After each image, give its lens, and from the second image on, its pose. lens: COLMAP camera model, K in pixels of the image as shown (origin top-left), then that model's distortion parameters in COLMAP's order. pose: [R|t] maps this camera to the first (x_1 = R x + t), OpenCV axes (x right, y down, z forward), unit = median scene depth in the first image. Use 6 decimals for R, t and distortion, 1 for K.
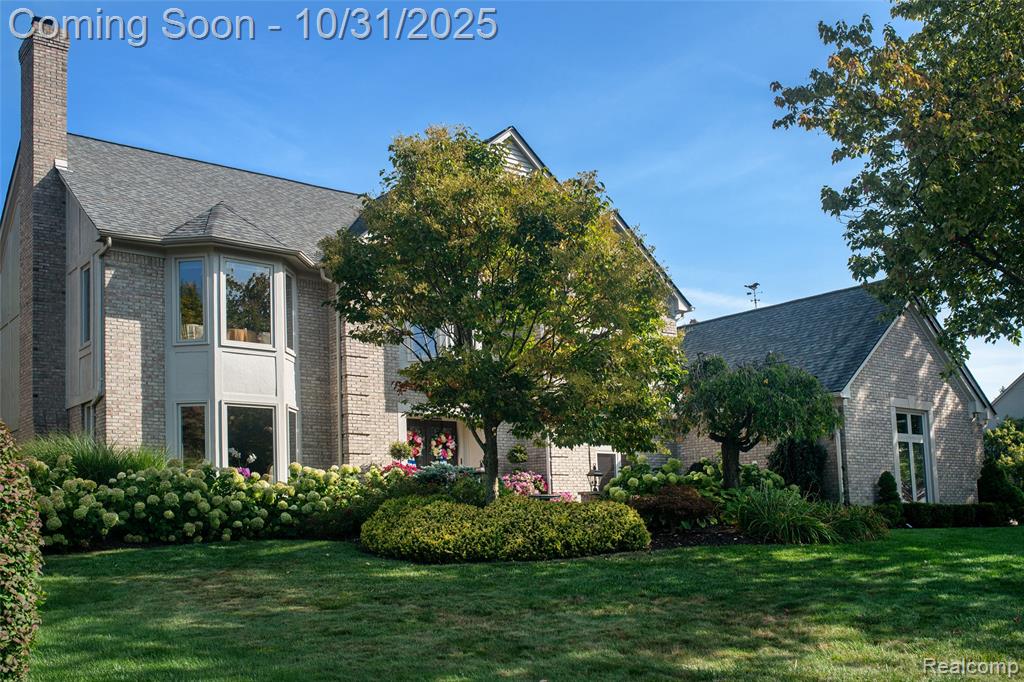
lens RADIAL K [[1084.5, 0, 629.9], [0, 1084.5, 306.4], [0, 0, 1]] dist [-0.024245, 0.026366]
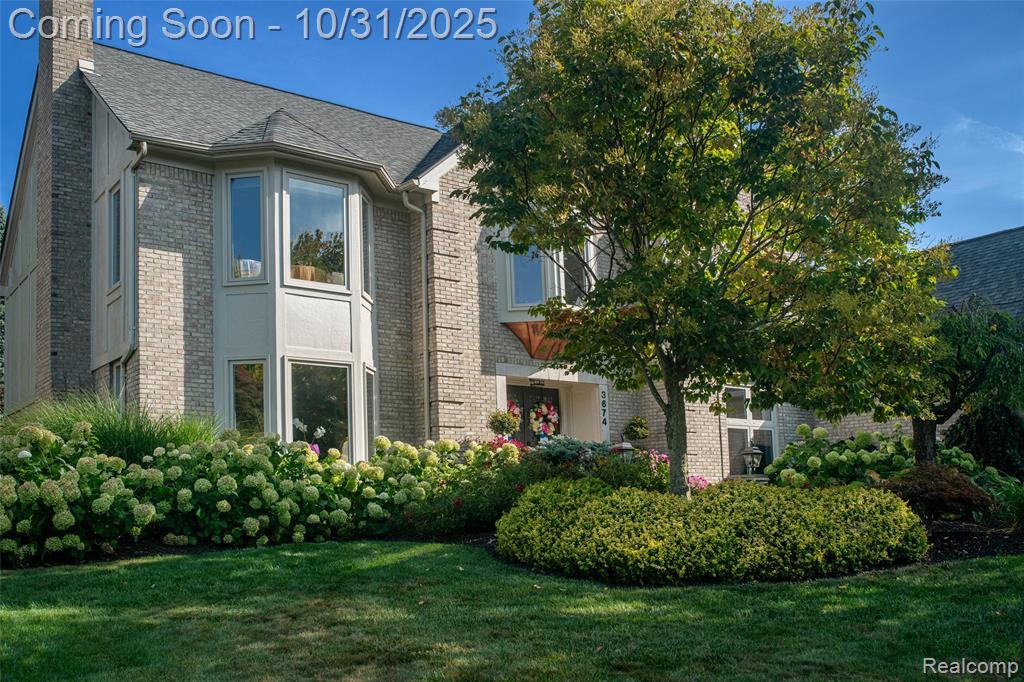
lens RADIAL K [[993.0, 0, 543.0], [0, 993.0, 275.6], [0, 0, 1]] dist [-0.017144, 0.004905]
pose [[0.997711, -0.012298, -0.066489, -0.150399], [0.010187, 0.999436, -0.032004, 0.055881], [0.066845, 0.031253, 0.997274, 0.313342]]
